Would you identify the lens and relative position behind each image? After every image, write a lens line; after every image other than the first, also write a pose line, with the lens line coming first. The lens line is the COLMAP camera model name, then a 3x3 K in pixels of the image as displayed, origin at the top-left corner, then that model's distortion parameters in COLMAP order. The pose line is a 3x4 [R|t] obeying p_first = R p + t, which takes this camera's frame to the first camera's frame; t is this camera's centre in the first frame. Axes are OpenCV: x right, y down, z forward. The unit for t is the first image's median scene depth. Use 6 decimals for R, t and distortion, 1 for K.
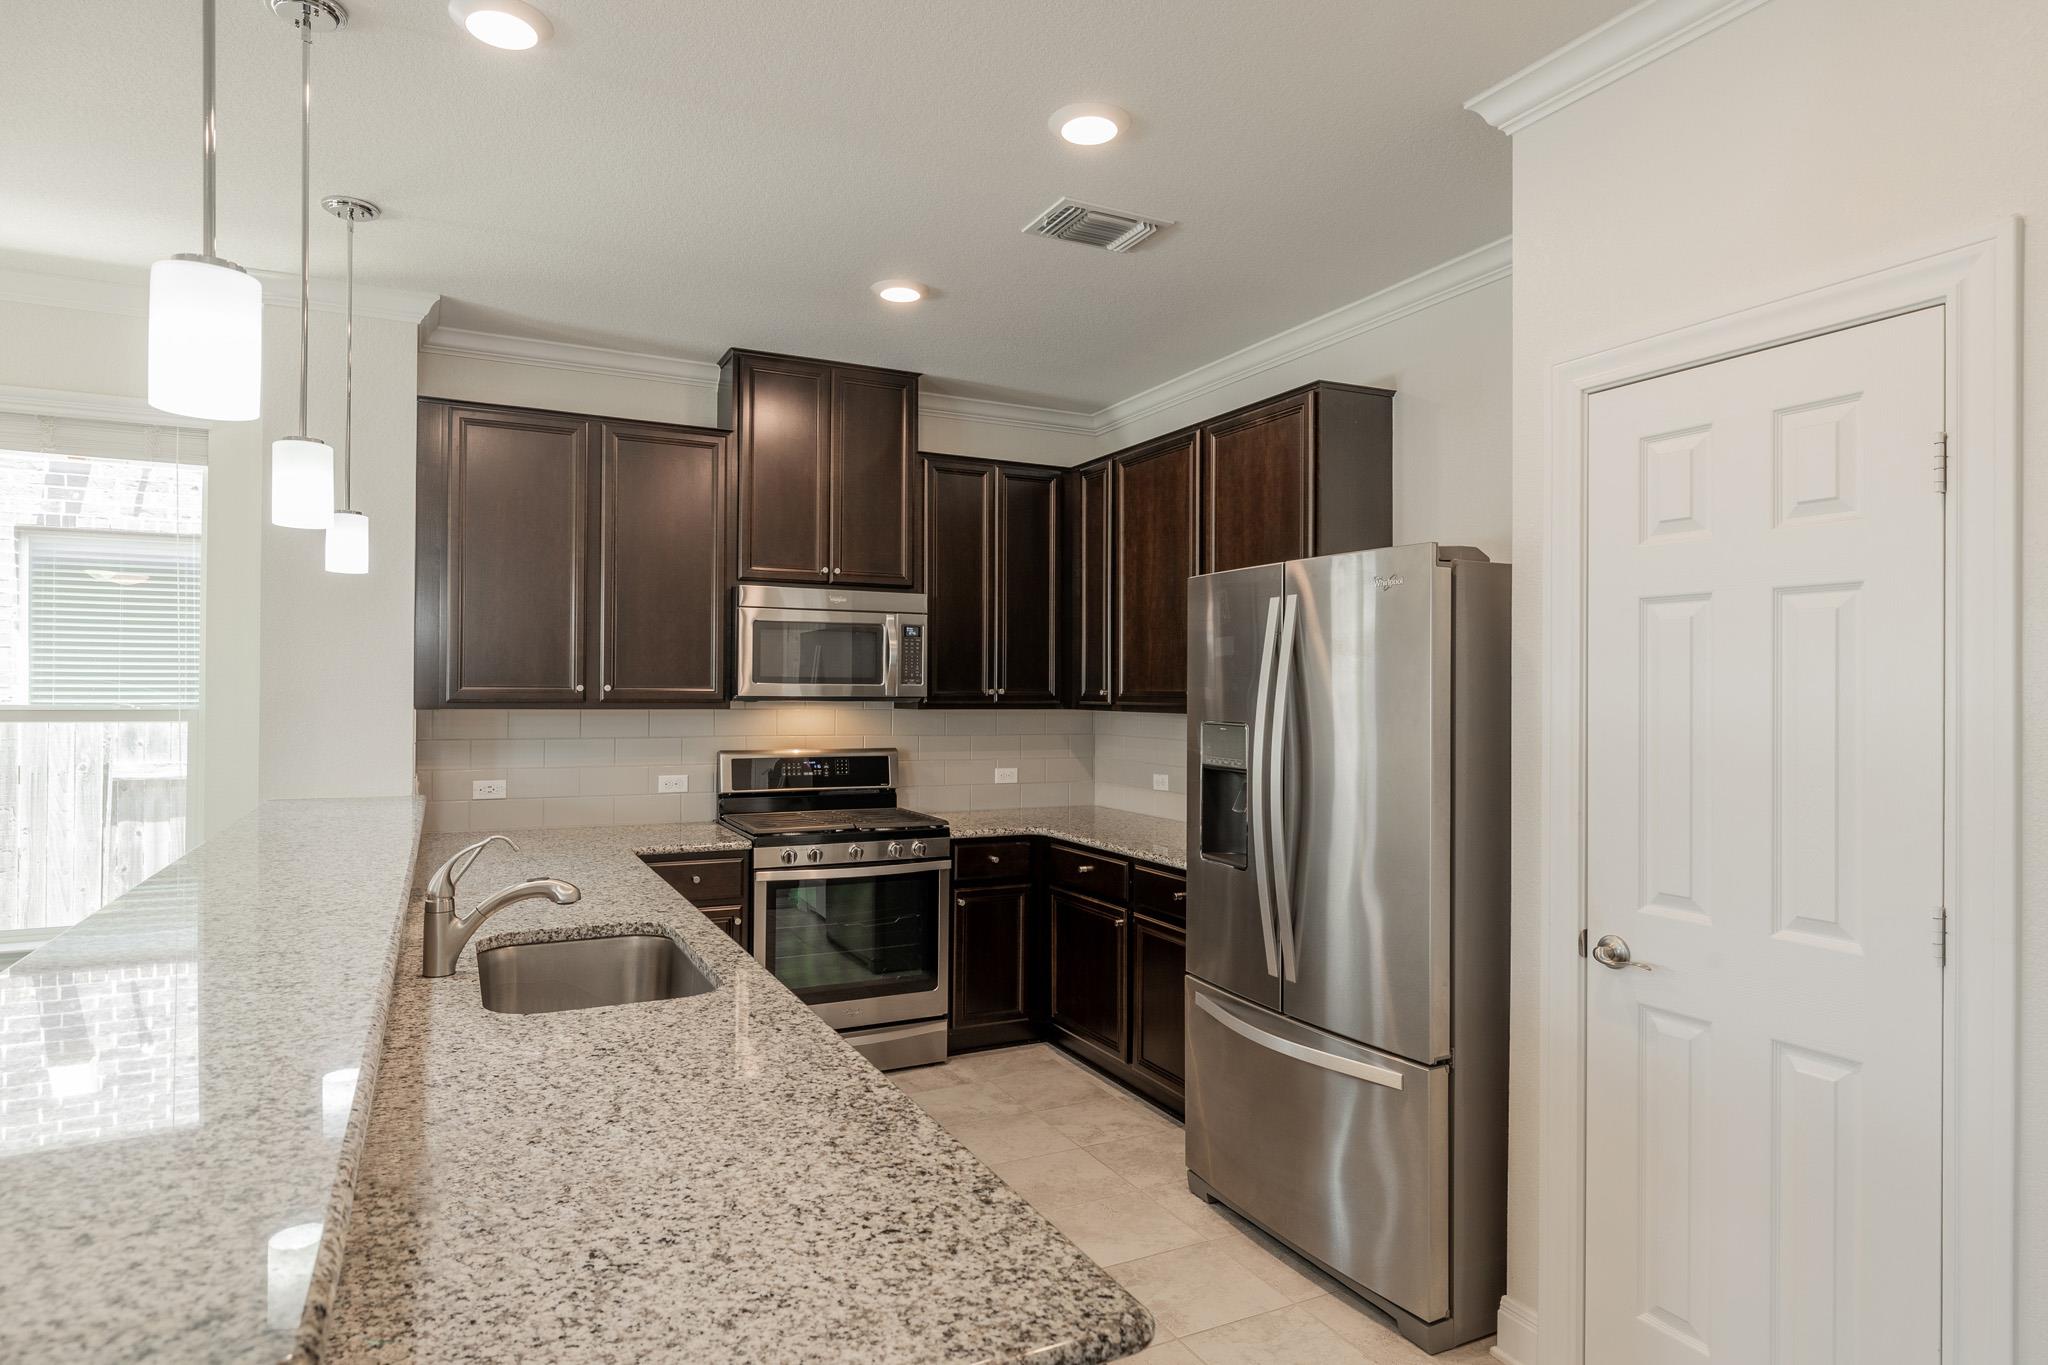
lens RADIAL K [[1131.0, 0, 1015.8], [0, 1131.0, 683.9], [0, 0, 1]] dist [-0.001404, 0.001644]
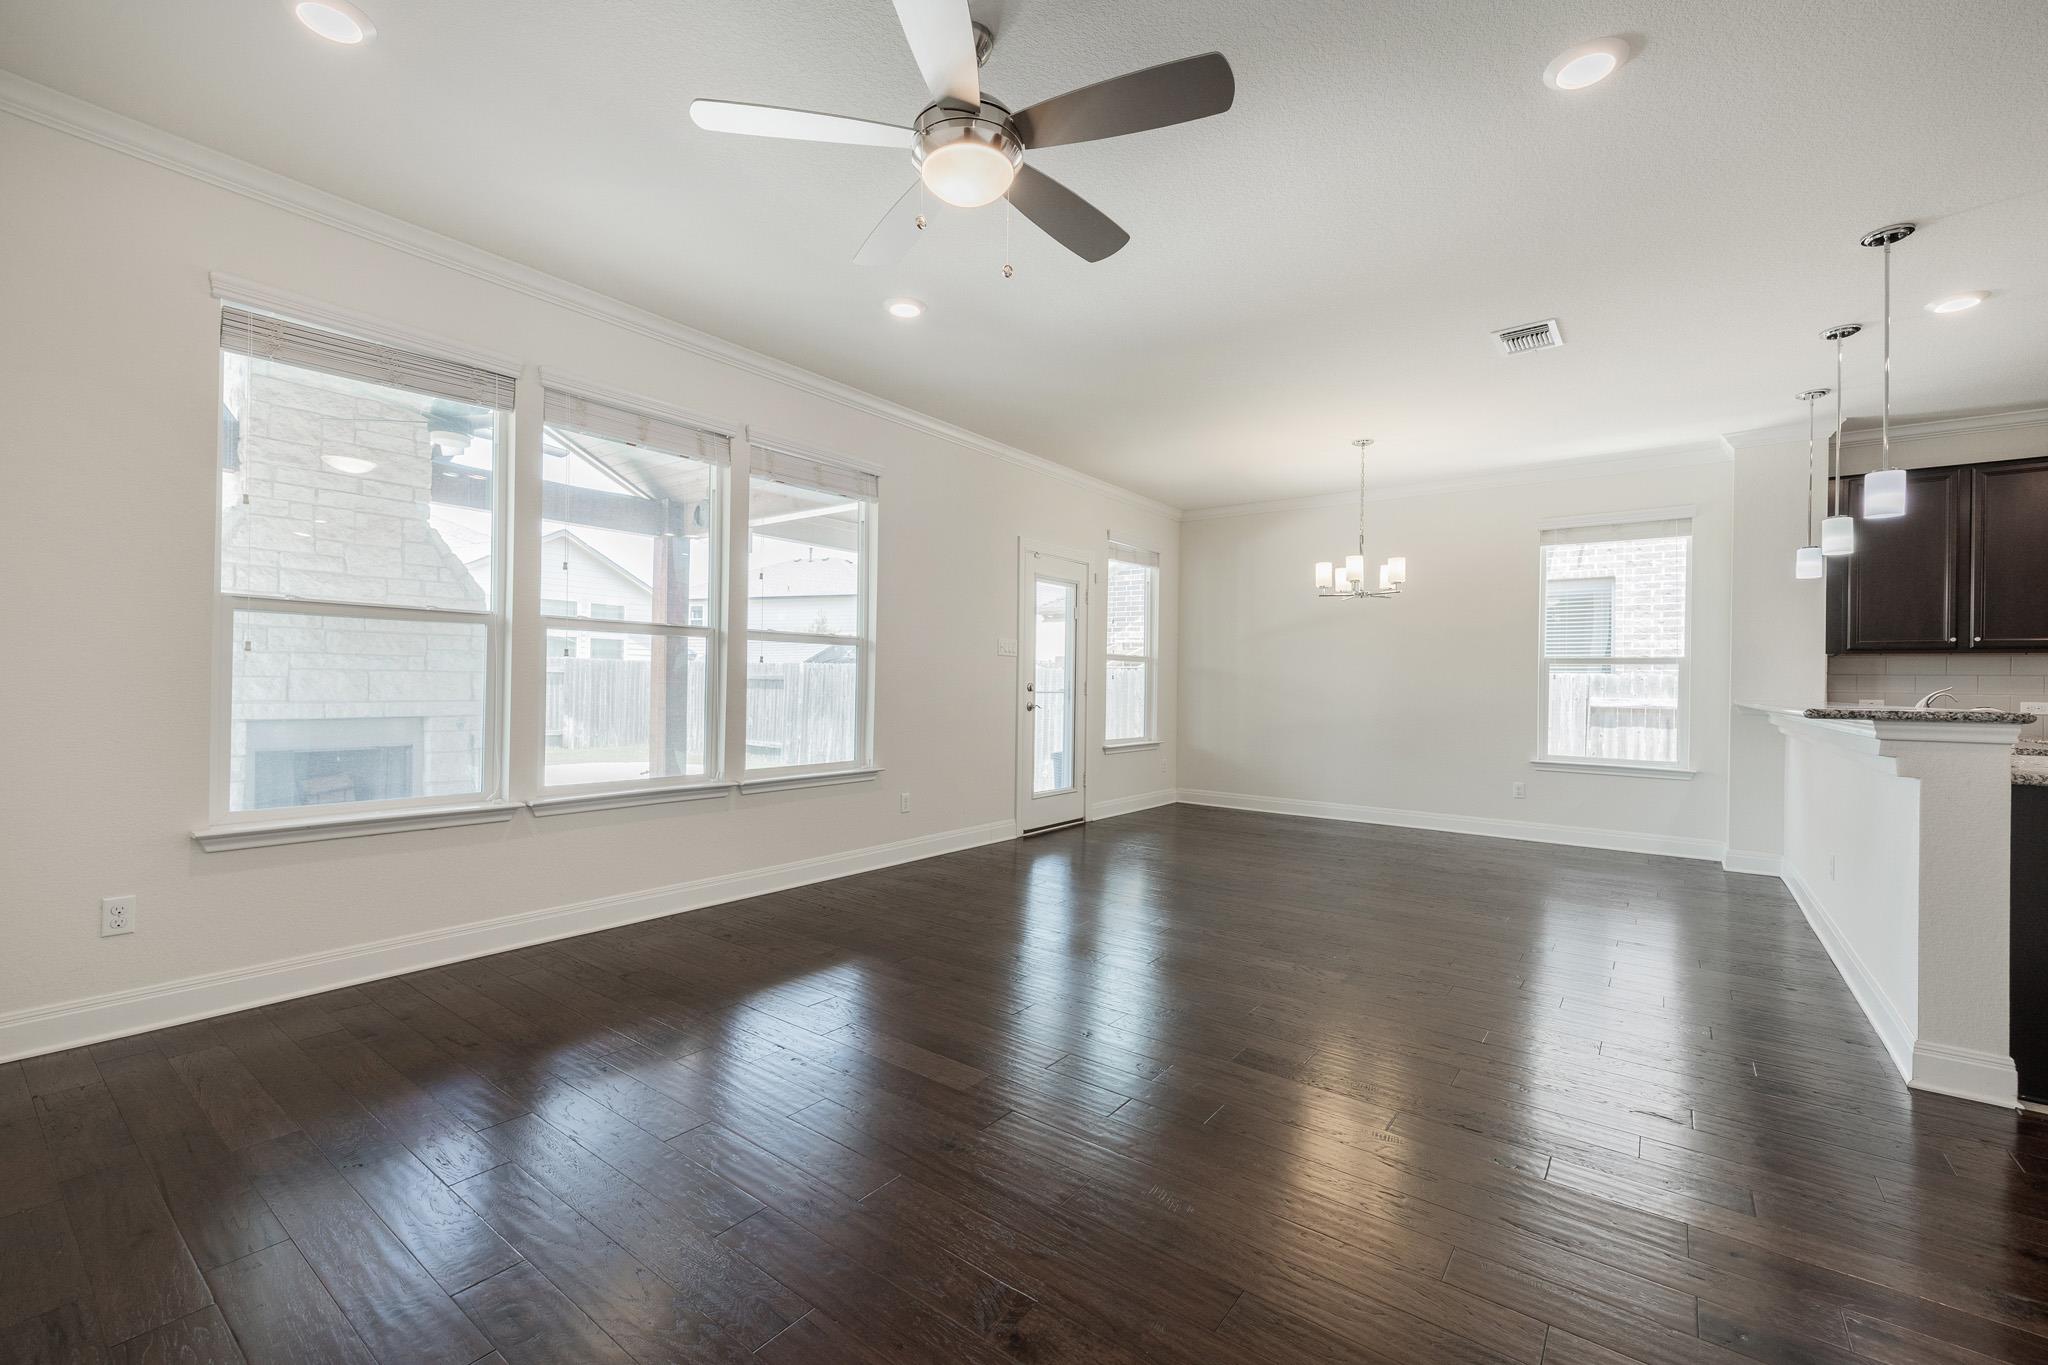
lens RADIAL K [[860.4, 0, 1015.3], [0, 860.4, 681.5], [0, 0, 1]] dist [0.001994, -0.000136]
pose [[0.441843, -0.002876, -0.897088, 0.114707], [-0.007514, 0.999948, -0.006906, 0.078915], [0.897061, 0.009792, 0.441798, -0.695368]]
